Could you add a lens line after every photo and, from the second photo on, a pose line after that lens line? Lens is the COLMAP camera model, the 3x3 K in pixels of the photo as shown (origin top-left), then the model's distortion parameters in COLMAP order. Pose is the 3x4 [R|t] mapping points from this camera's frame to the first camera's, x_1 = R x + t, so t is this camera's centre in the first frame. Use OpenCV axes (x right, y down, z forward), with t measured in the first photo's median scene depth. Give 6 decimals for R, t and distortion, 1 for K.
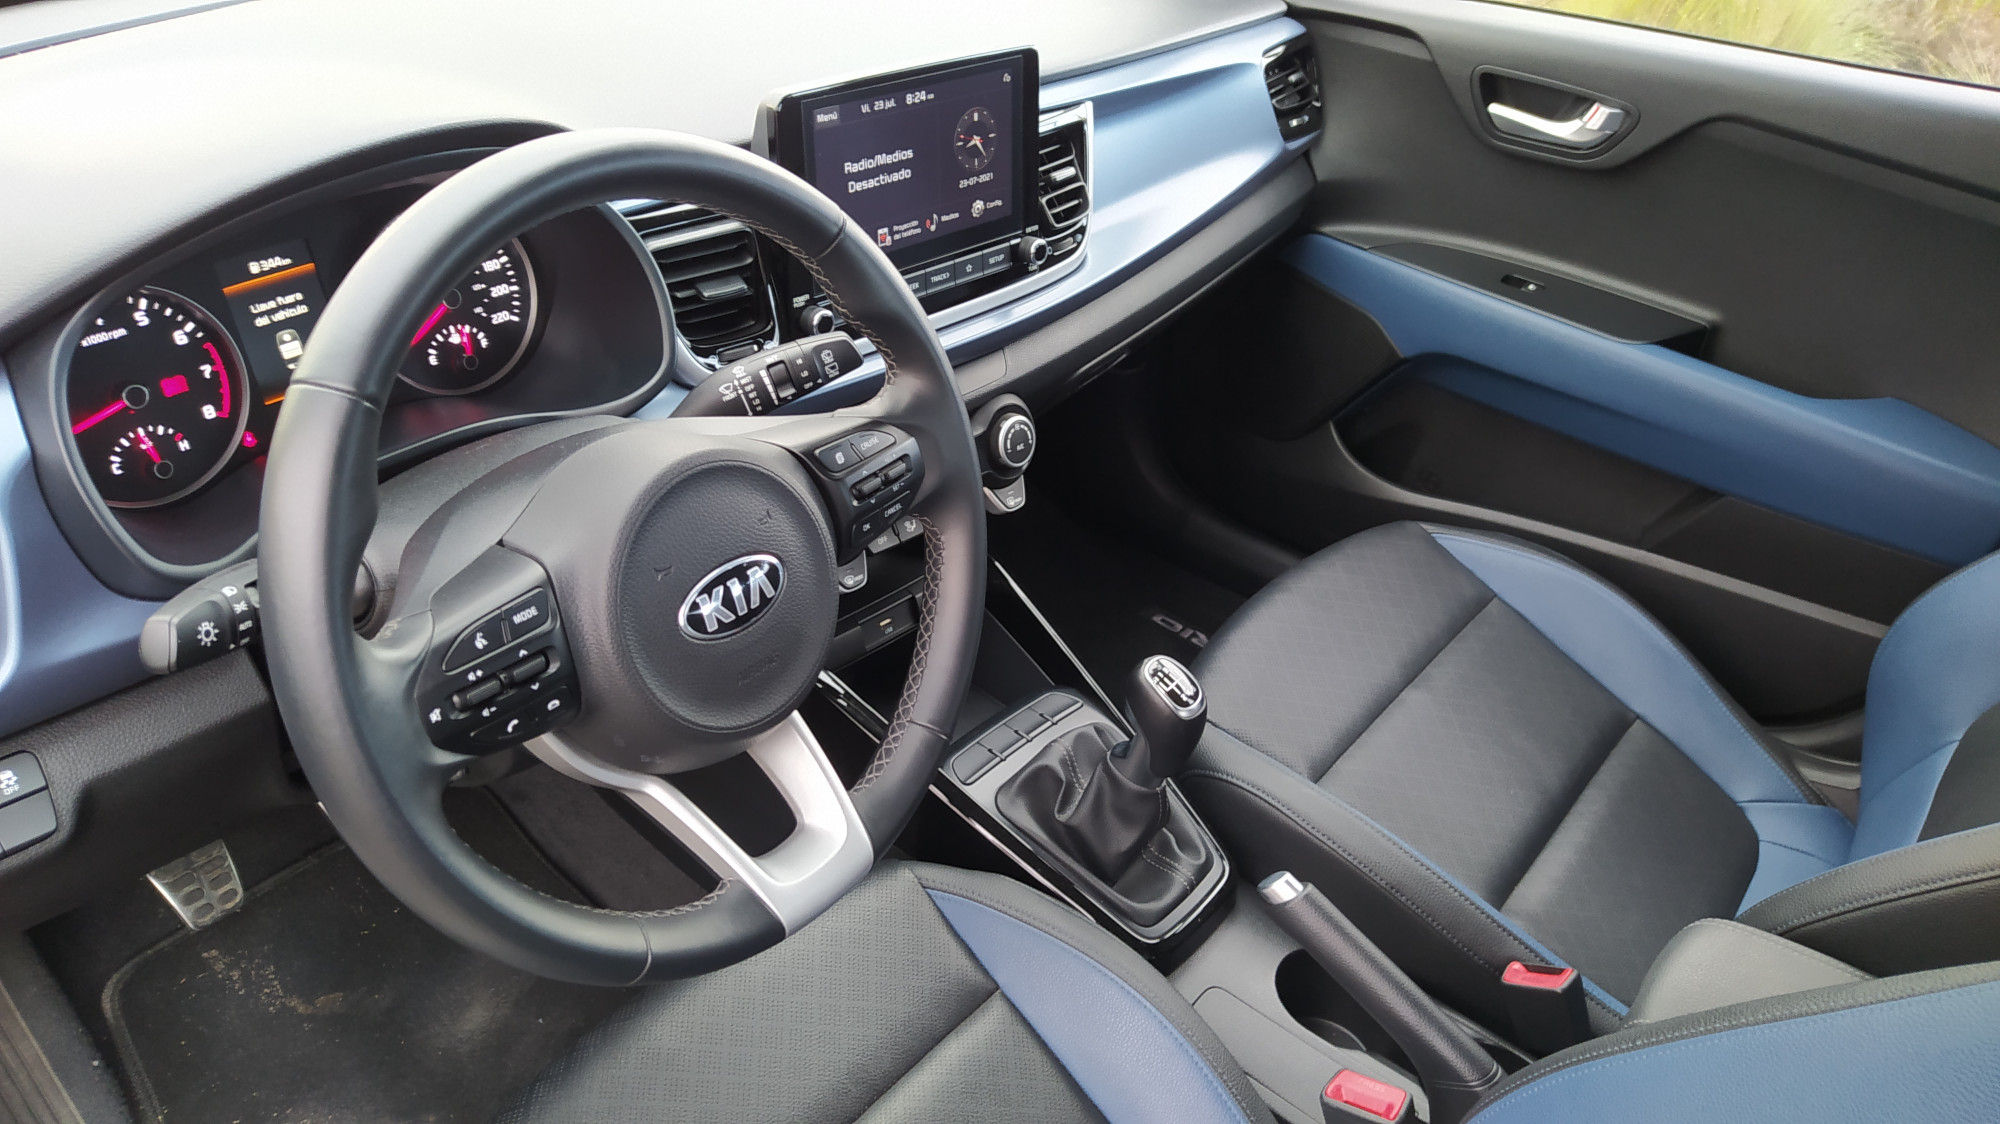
lens RADIAL K [[1499.5, 0, 1000.8], [0, 1499.5, 561.3], [0, 0, 1]] dist [0.003560, -0.010554]
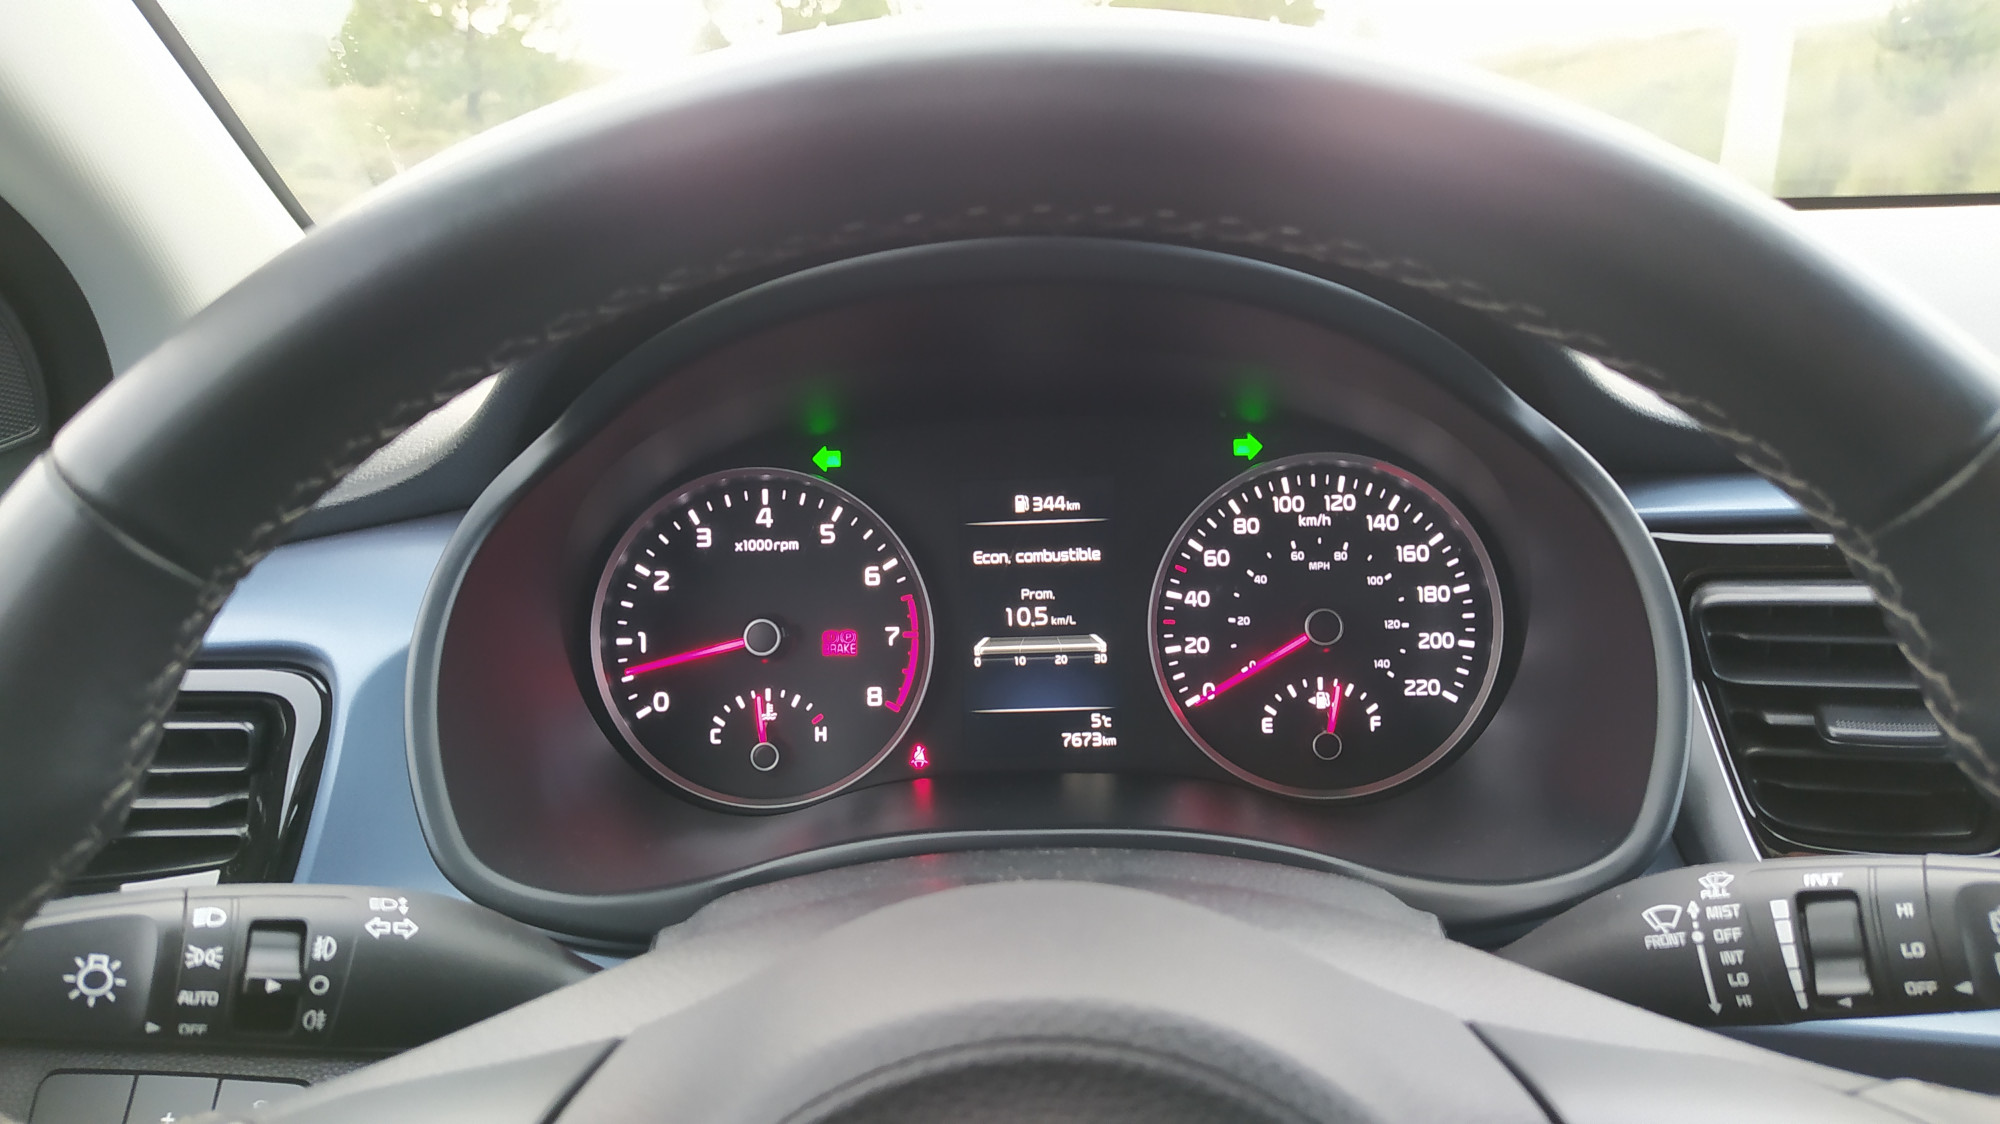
lens RADIAL K [[1499.5, 0, 1002.0], [0, 1499.5, 557.7], [0, 0, 1]] dist [0.003560, -0.010554]
pose [[0.589881, 0.119335, -0.798624, 0.005147], [-0.372759, 0.917576, -0.138218, -0.083931], [0.716304, 0.379227, 0.585744, 0.629335]]
